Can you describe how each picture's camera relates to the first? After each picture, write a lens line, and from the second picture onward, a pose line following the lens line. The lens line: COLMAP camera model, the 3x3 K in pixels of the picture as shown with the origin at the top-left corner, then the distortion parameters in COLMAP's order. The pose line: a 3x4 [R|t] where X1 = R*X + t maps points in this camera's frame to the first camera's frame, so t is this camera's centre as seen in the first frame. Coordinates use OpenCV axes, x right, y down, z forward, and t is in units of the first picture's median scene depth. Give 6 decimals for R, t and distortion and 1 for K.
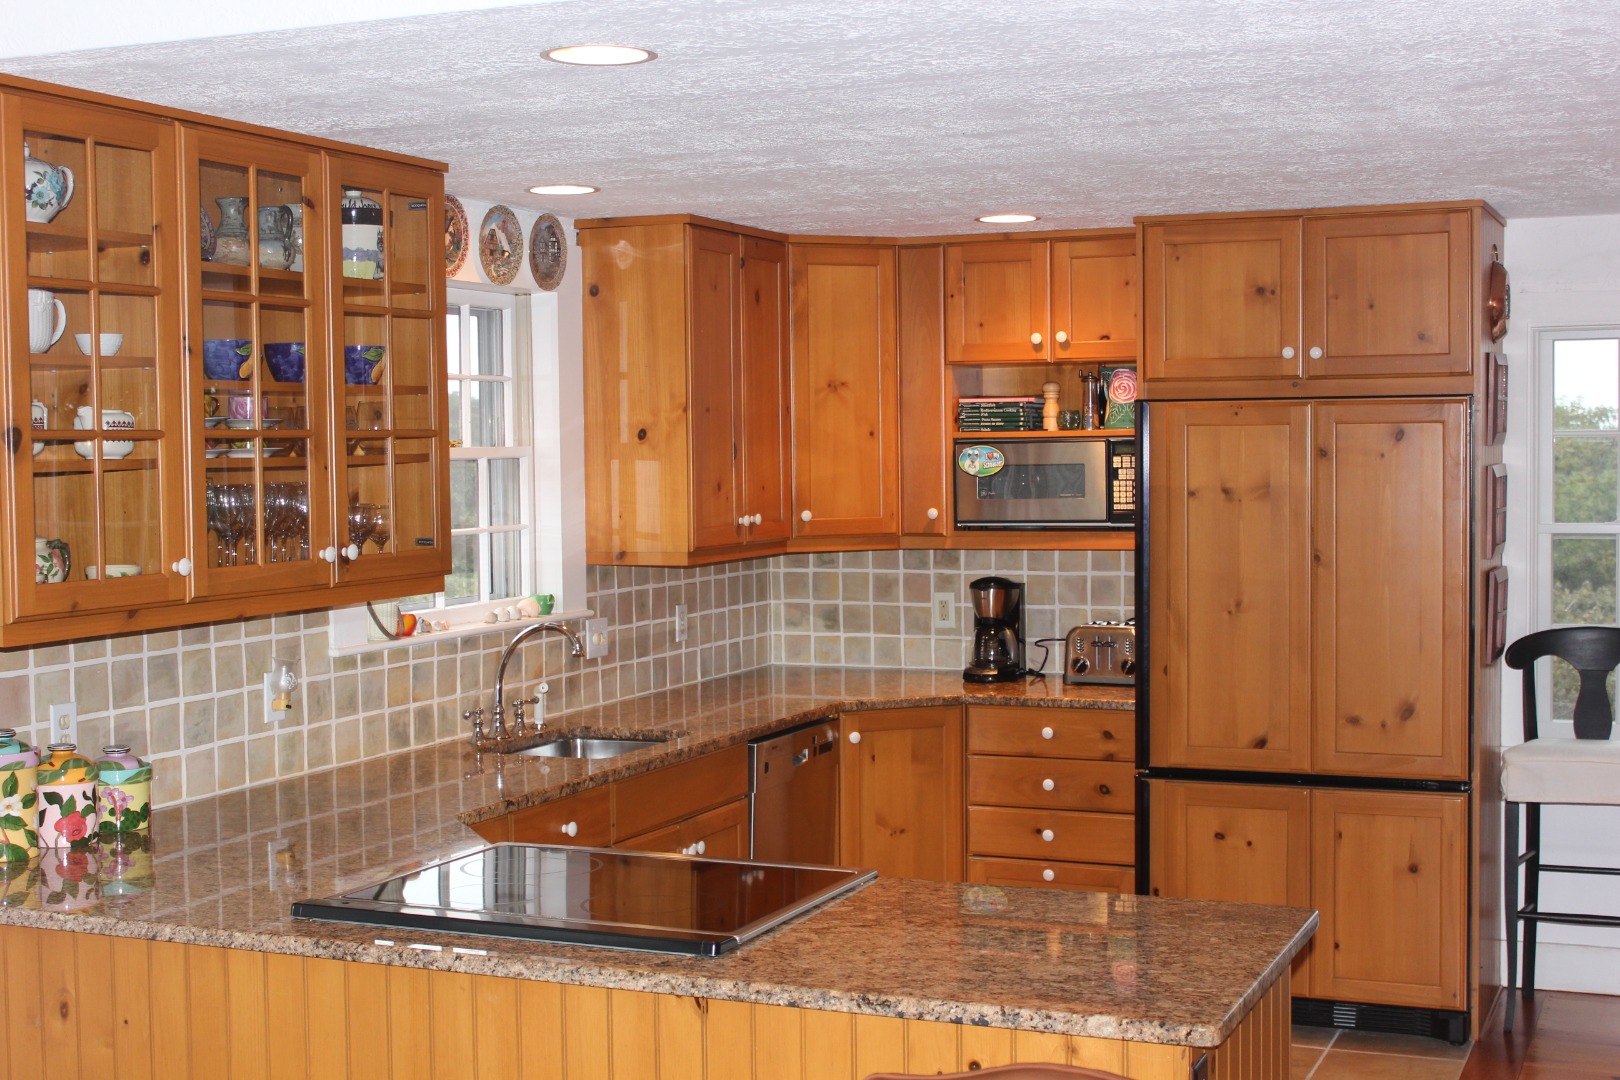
lens RADIAL K [[2200.5, 0, 810.0], [0, 2200.5, 540.0], [0, 0, 1]] dist [0.006788, 0.001925]
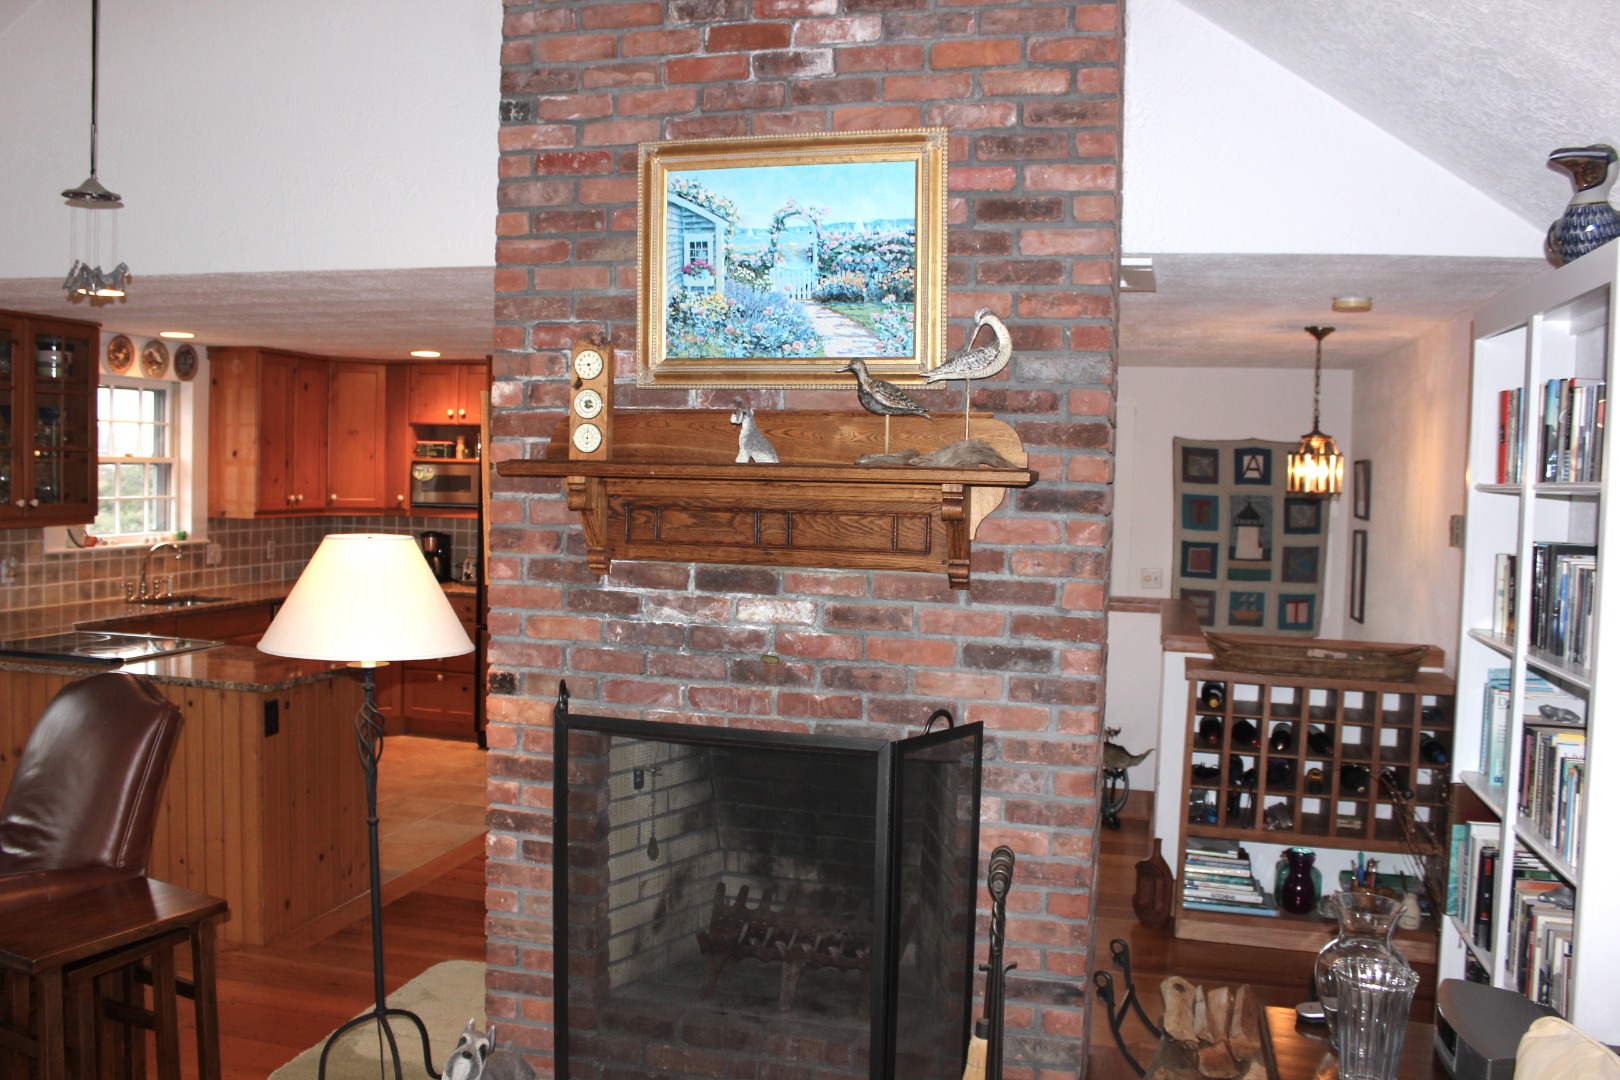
lens RADIAL K [[1413.8, 0, 807.8], [0, 1413.8, 509.9], [0, 0, 1]] dist [-0.139007, 0.174867]
pose [[0.989371, 0.030168, 0.142249, 0.267386], [-0.028014, 0.999461, -0.017117, 0.011168], [-0.142689, 0.012950, 0.989683, -0.340815]]
